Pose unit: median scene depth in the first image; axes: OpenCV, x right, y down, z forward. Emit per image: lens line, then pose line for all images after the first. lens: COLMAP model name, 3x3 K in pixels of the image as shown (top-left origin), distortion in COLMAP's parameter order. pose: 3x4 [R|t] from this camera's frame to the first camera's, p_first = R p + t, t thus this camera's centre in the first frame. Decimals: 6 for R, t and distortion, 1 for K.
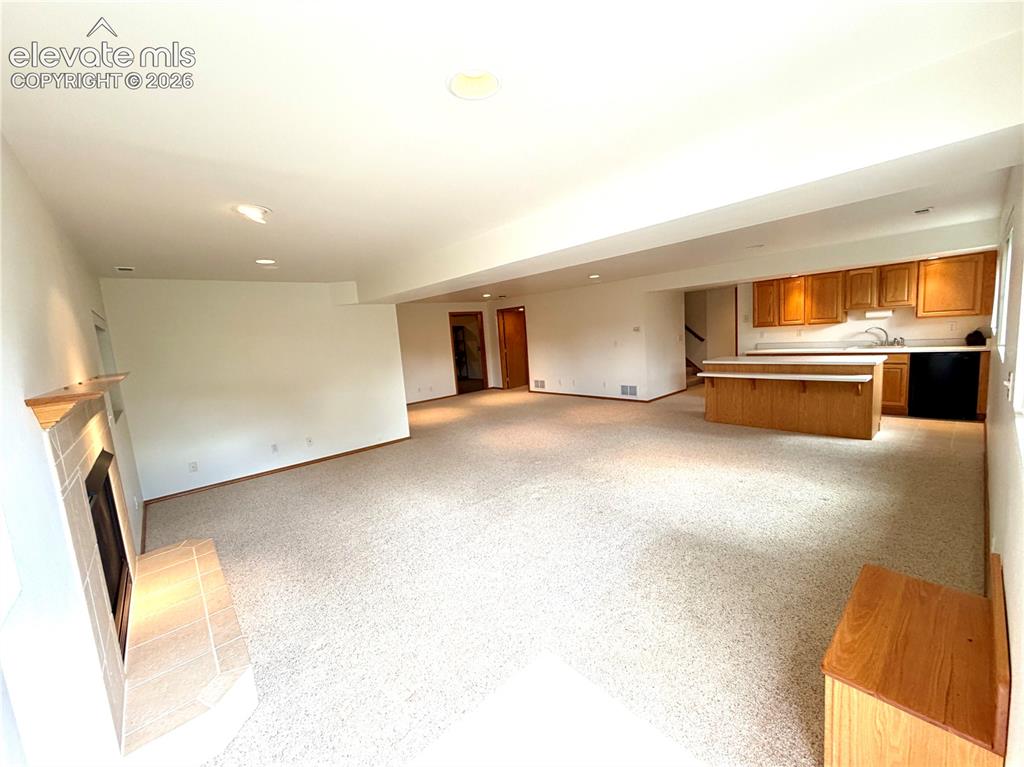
lens RADIAL K [[408.7, 0, 511.1], [0, 408.7, 382.9], [0, 0, 1]] dist [-0.000705, -0.000255]
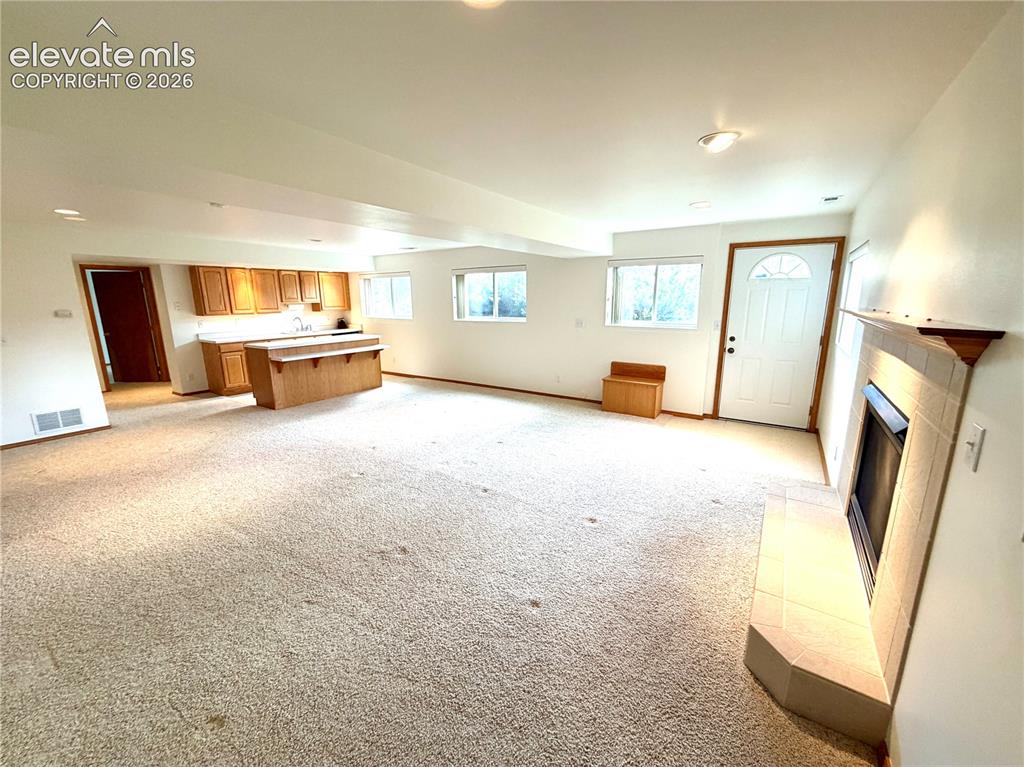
lens RADIAL K [[408.7, 0, 511.1], [0, 408.7, 382.9], [0, 0, 1]] dist [-0.000705, -0.000255]
pose [[-0.258319, -0.123697, 0.958108, -0.534458], [0.146392, 0.975303, 0.165387, -0.042809], [-0.954903, 0.182982, -0.233831, 0.639305]]
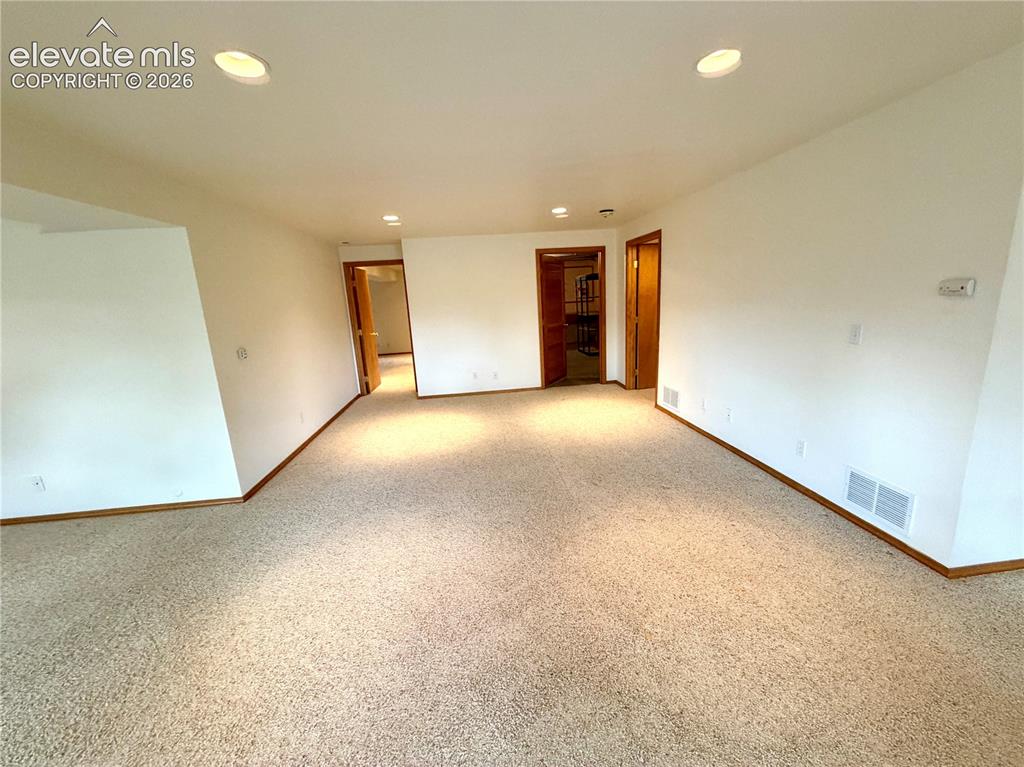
lens RADIAL K [[408.7, 0, 511.1], [0, 408.7, 382.9], [0, 0, 1]] dist [-0.000705, -0.000255]
pose [[0.814811, 0.147676, -0.560603, 0.282699], [-0.074329, 0.985642, 0.151608, -0.110155], [0.574942, -0.081863, 0.814088, 0.767273]]
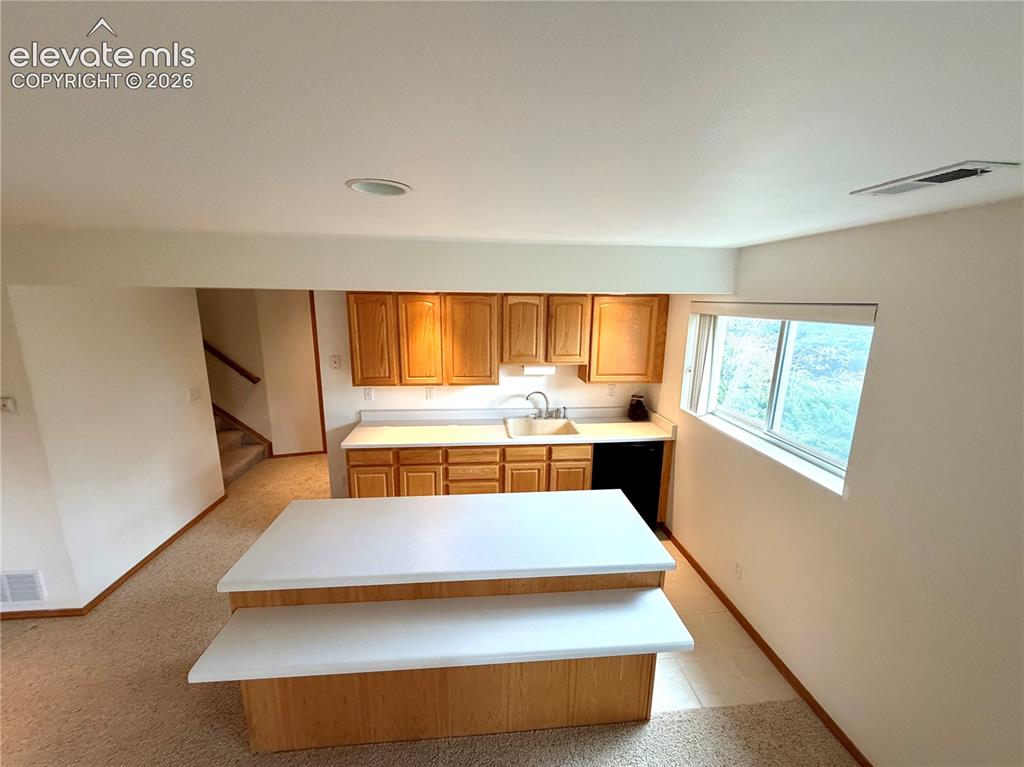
lens RADIAL K [[408.7, 0, 511.1], [0, 408.7, 382.9], [0, 0, 1]] dist [-0.000705, -0.000255]
pose [[0.585578, -0.085392, 0.806106, 0.343859], [0.044126, 0.996320, 0.073487, -0.182399], [-0.809414, -0.007462, 0.587191, 0.620223]]
